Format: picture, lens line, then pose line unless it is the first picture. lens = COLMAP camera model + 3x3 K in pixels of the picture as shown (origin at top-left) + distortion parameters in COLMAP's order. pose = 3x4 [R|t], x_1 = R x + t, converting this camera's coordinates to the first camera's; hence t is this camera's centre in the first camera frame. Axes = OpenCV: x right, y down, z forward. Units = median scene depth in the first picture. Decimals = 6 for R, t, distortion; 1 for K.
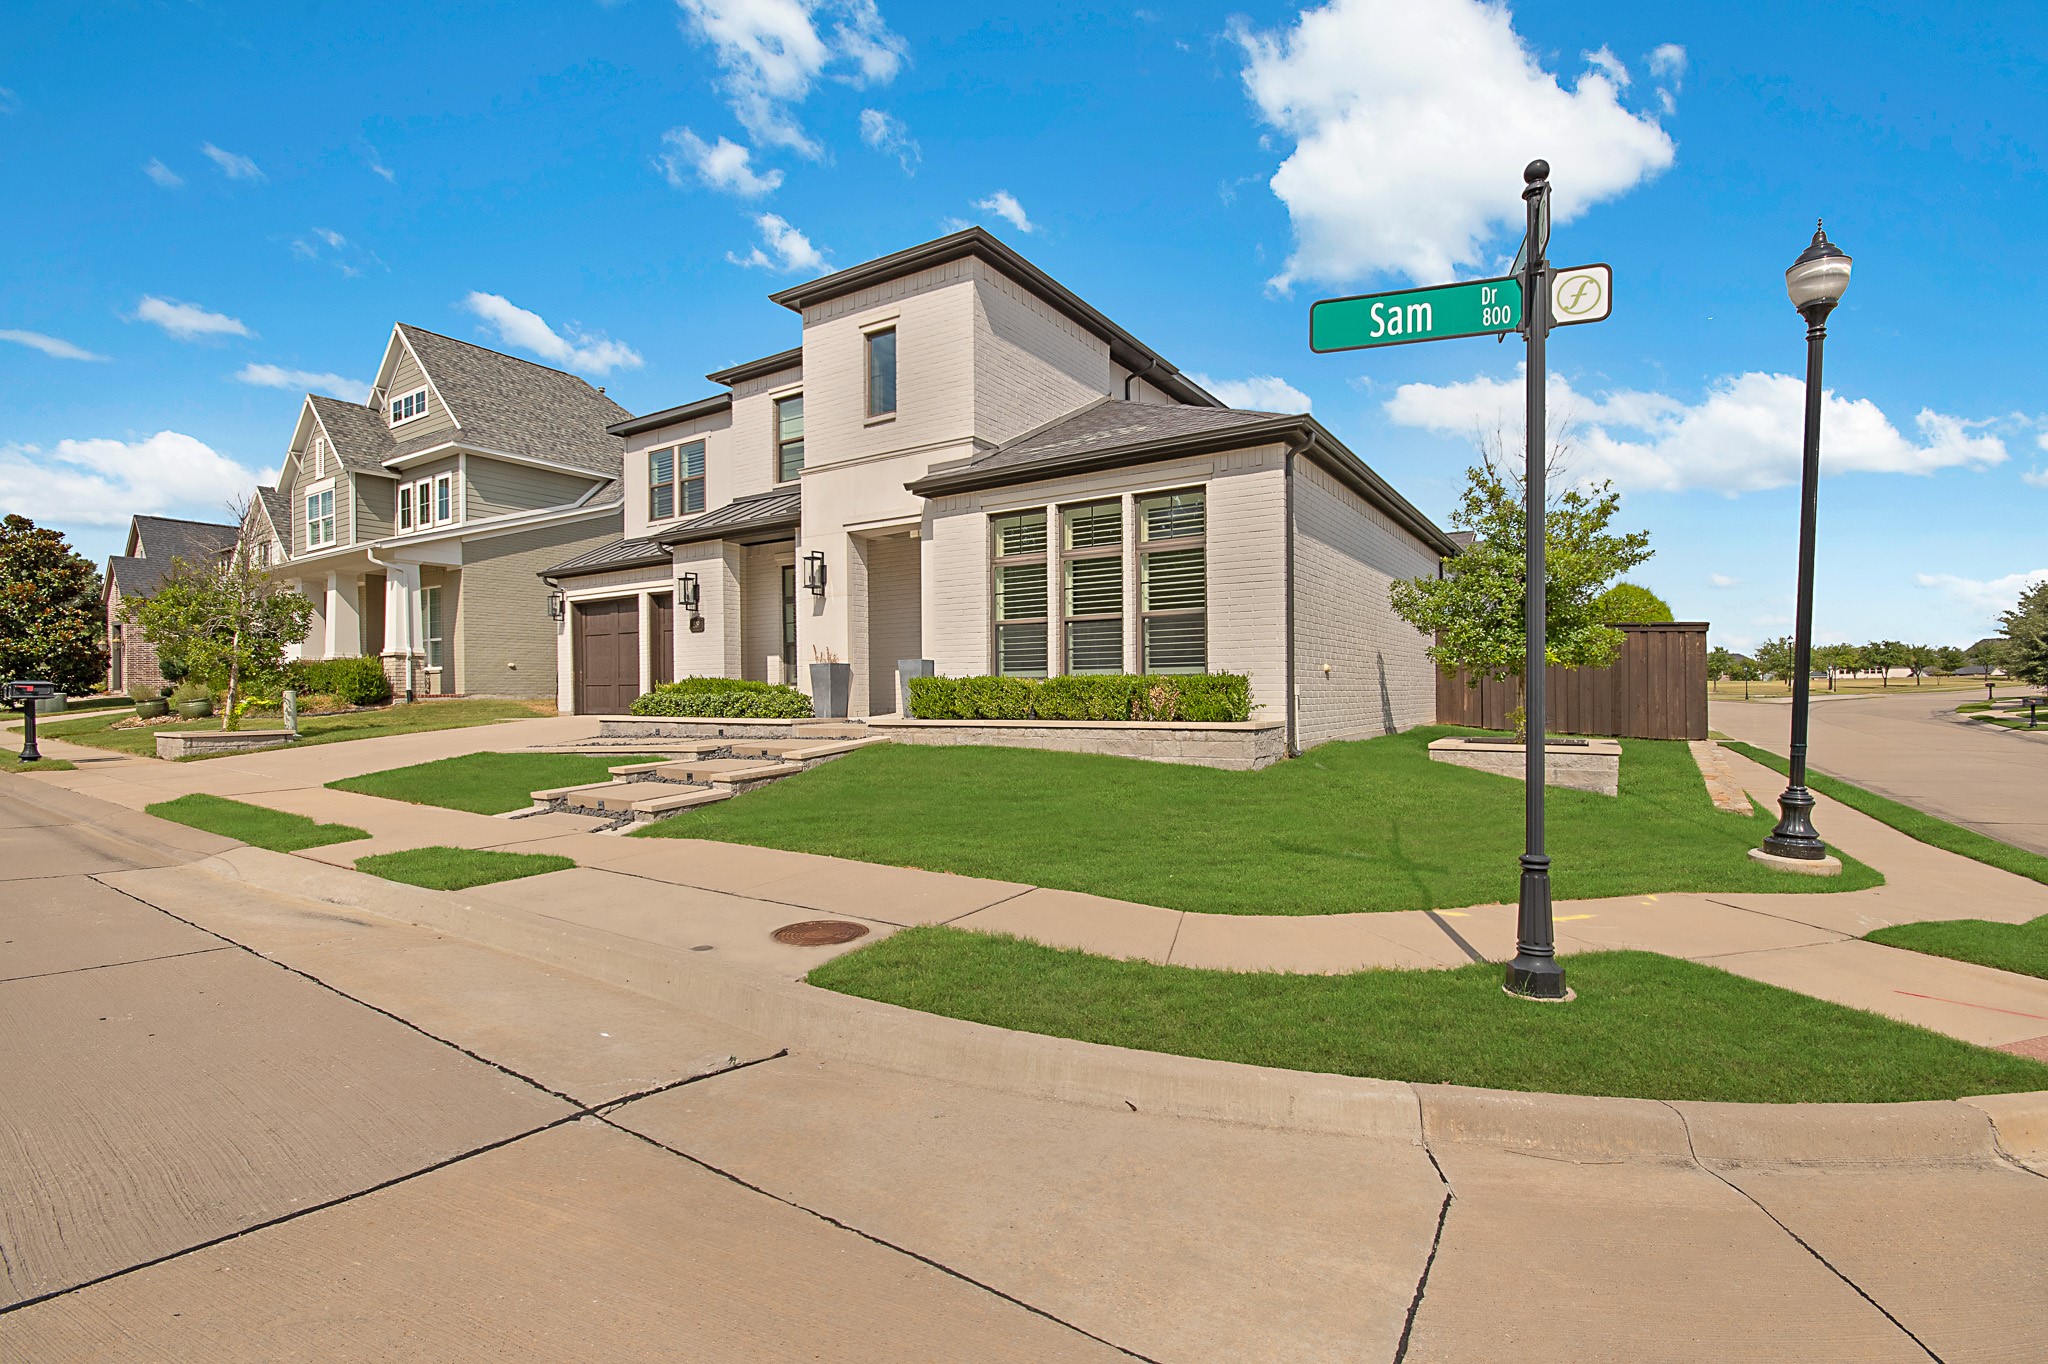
lens RADIAL K [[908.1, 0, 1017.3], [0, 908.1, 697.2], [0, 0, 1]] dist [-0.001438, -0.000255]
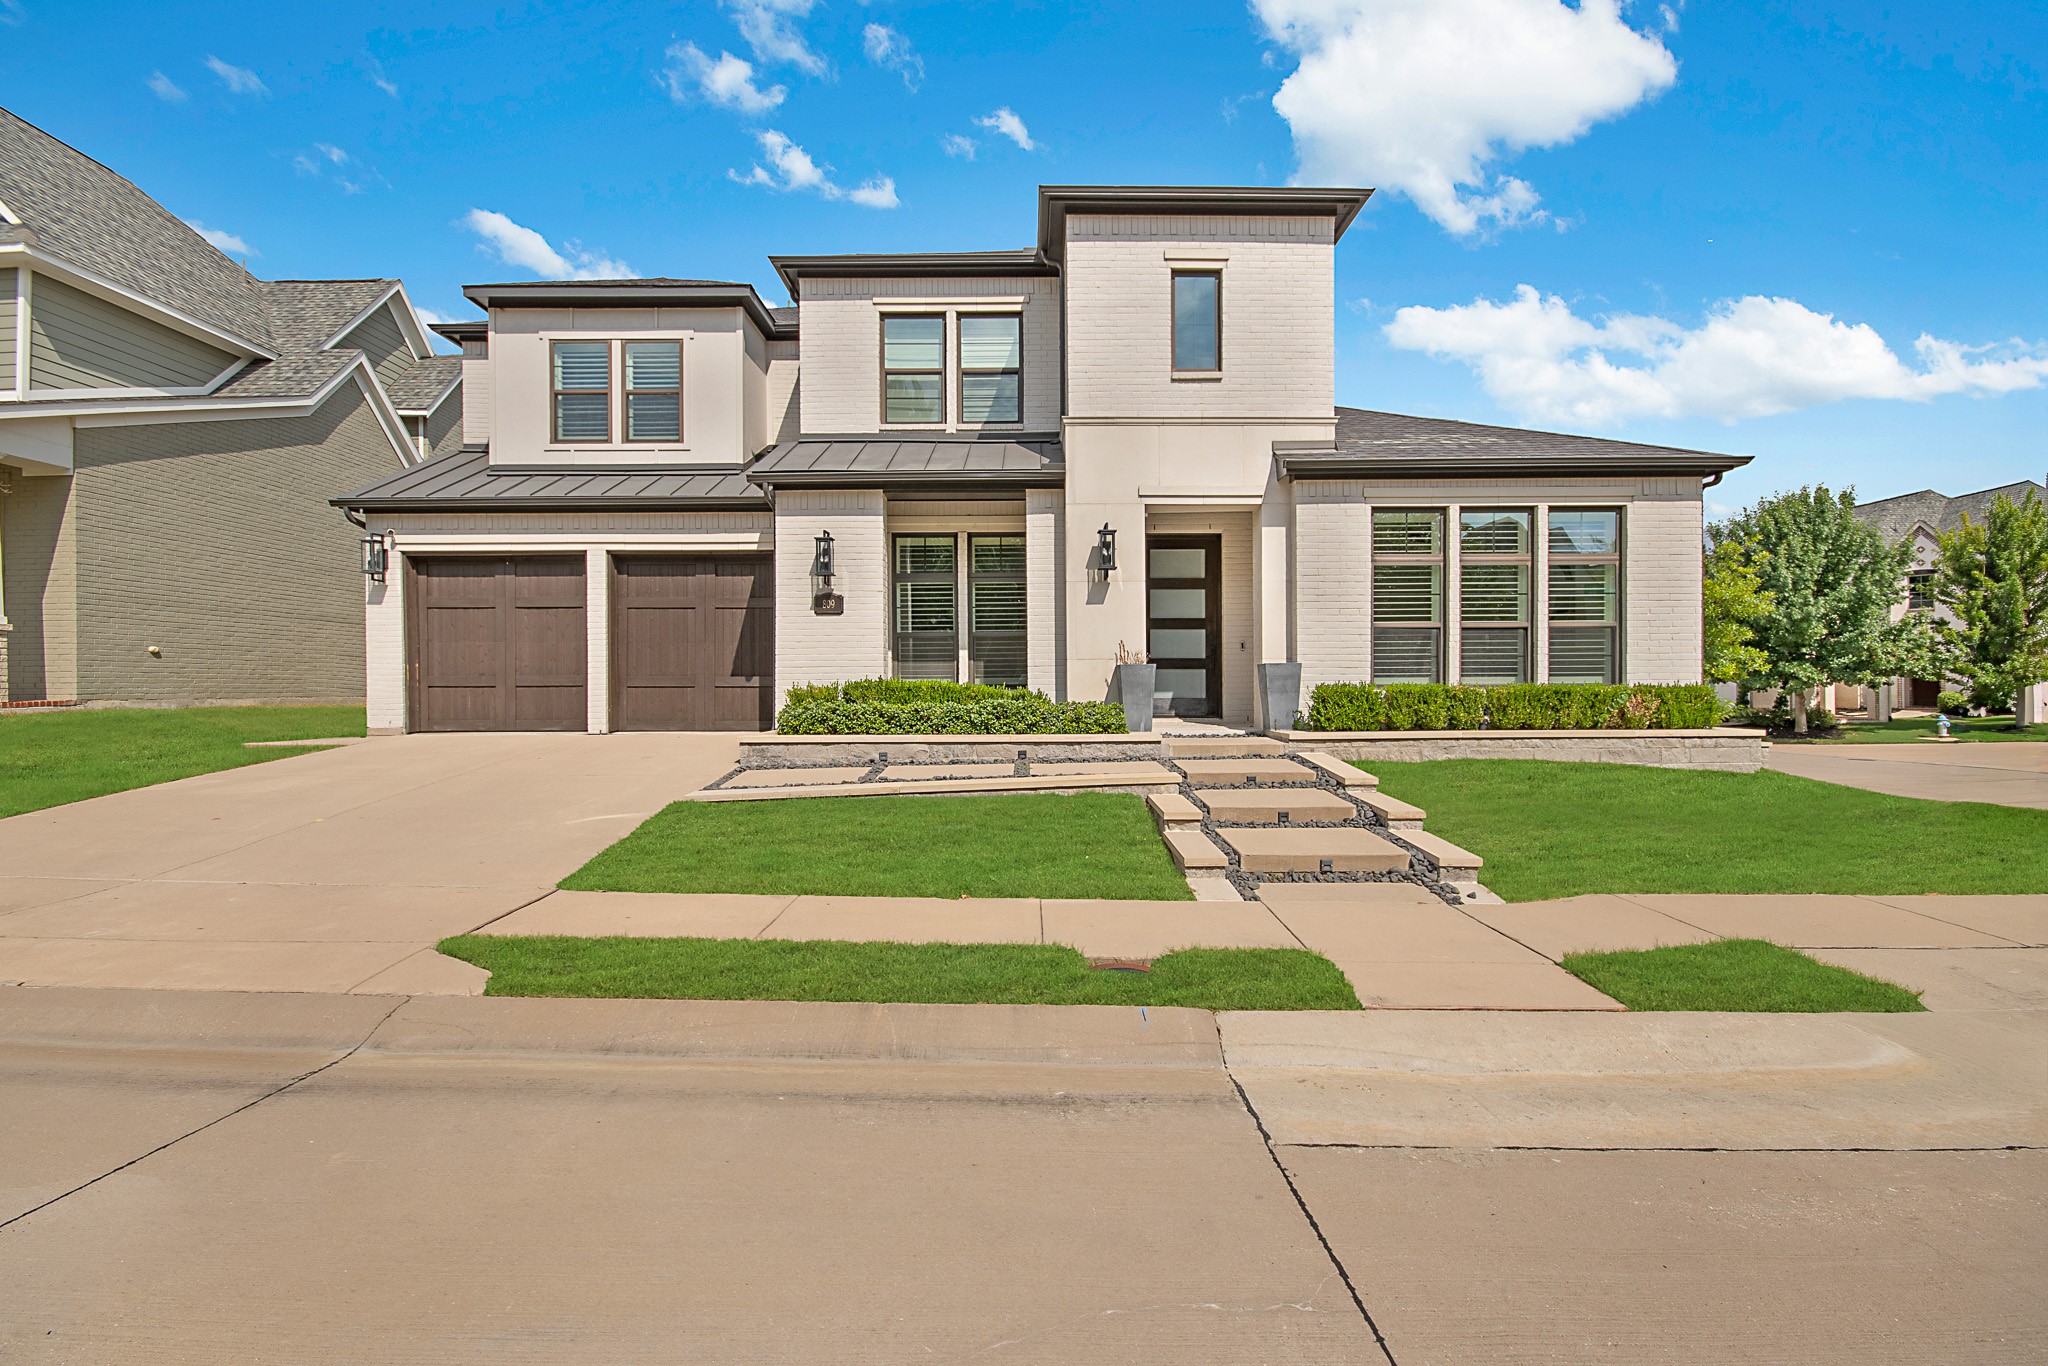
lens RADIAL K [[908.1, 0, 1017.3], [0, 908.1, 698.2], [0, 0, 1]] dist [-0.001438, -0.000255]
pose [[0.837017, -0.004493, 0.547158, -0.717104], [0.001729, 0.999983, 0.005566, -0.011328], [-0.547174, -0.003713, 0.837011, 0.366530]]
